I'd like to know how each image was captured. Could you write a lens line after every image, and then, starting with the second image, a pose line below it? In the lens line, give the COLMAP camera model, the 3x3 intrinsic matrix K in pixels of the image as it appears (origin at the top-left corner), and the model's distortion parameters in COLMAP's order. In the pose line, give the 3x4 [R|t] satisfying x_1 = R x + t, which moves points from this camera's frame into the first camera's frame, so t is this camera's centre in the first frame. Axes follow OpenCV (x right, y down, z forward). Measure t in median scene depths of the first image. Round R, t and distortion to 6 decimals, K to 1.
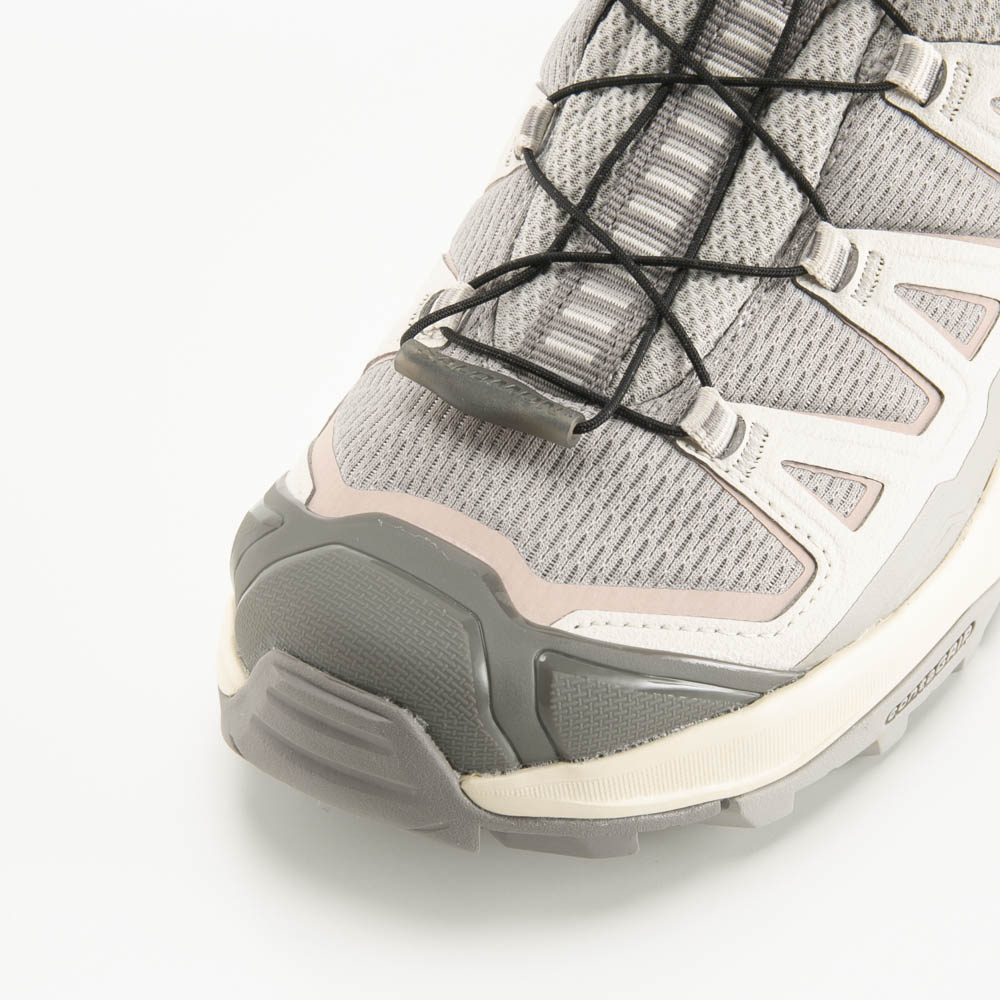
lens RADIAL K [[2420.2, 0, 499.0], [0, 2420.2, 495.5], [0, 0, 1]] dist [-0.006616, 0.000000]
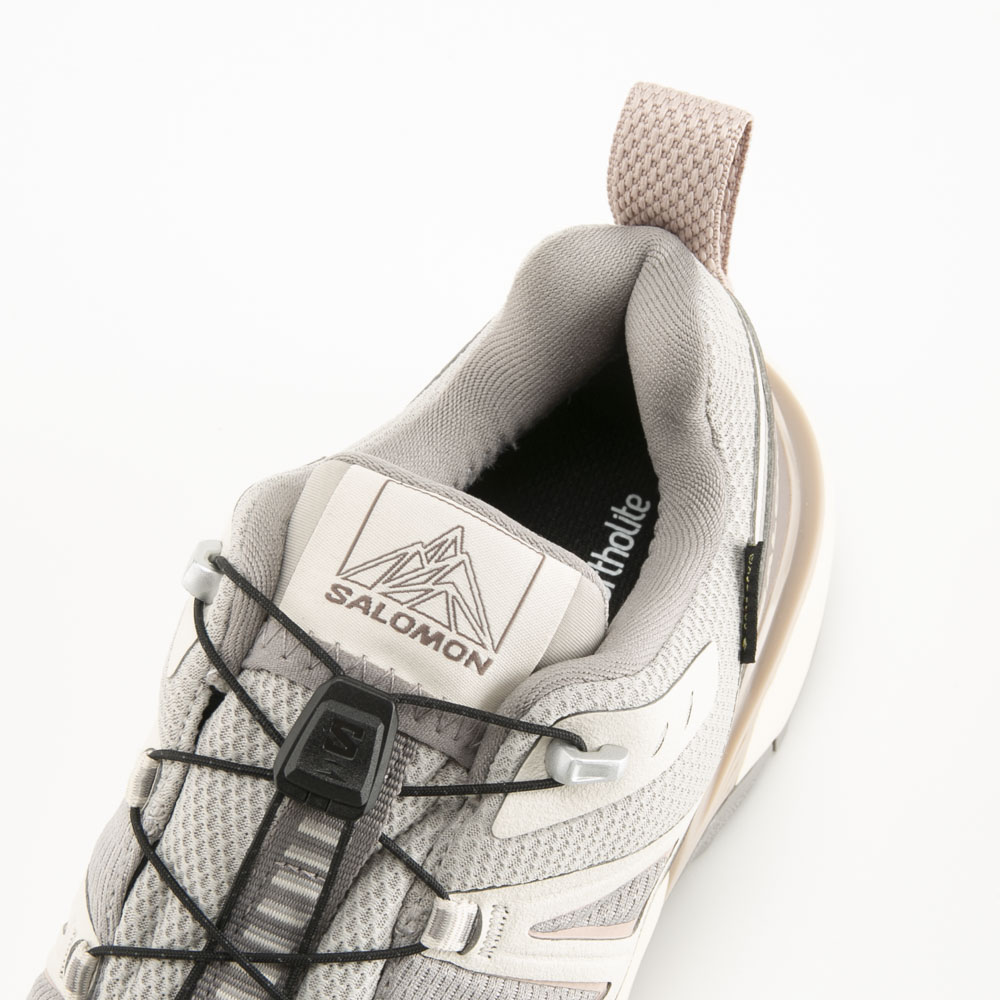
lens RADIAL K [[2420.2, 0, 500.2], [0, 2420.2, 500.2], [0, 0, 1]] dist [-0.006616, 0.000000]
pose [[0.997018, -0.054750, 0.054388, 0.148768], [0.035545, 0.951341, 0.306084, -0.658390], [-0.068499, -0.303238, 0.950450, 0.092873]]
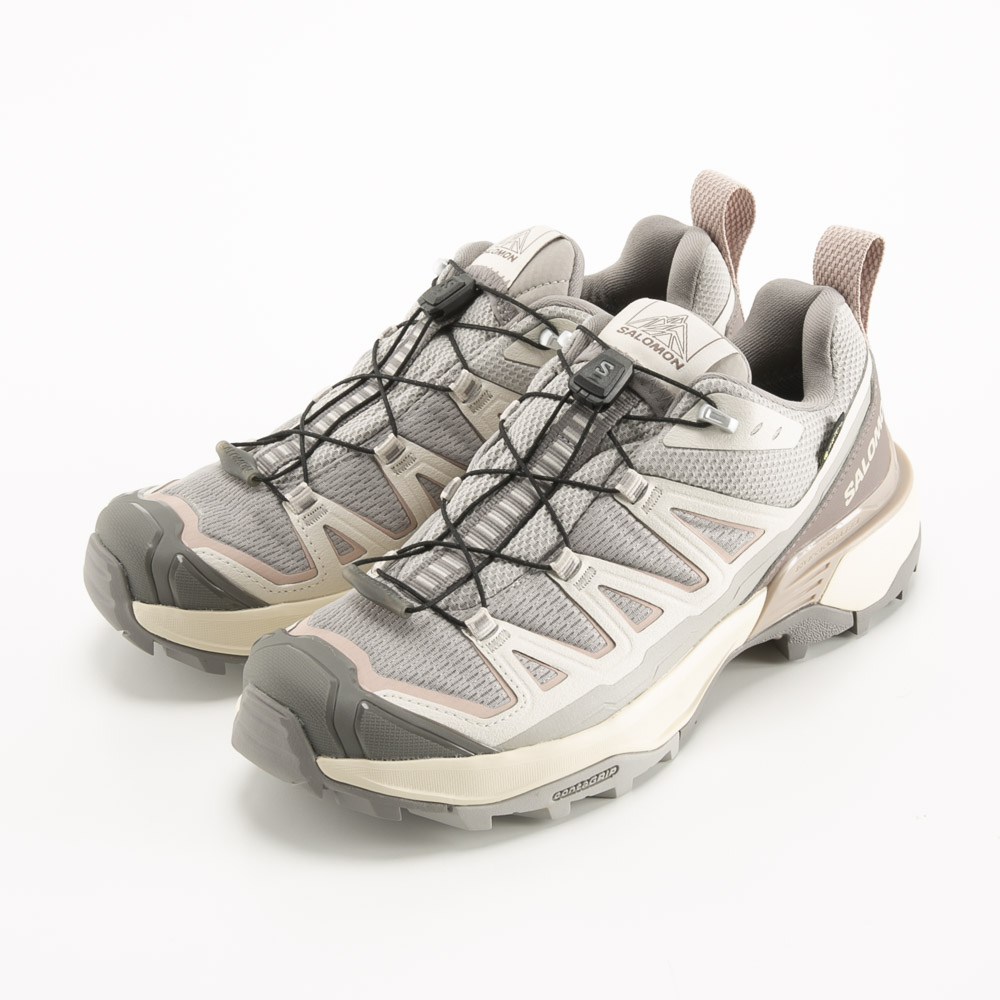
lens RADIAL K [[2361.4, 0, 494.2], [0, 2361.4, 501.5], [0, 0, 1]] dist [-0.022001, 0.000000]
pose [[0.955932, 0.140359, -0.257864, 0.577482], [-0.207569, 0.944263, -0.255504, 0.366808], [0.207629, 0.297769, 0.931785, -0.864649]]
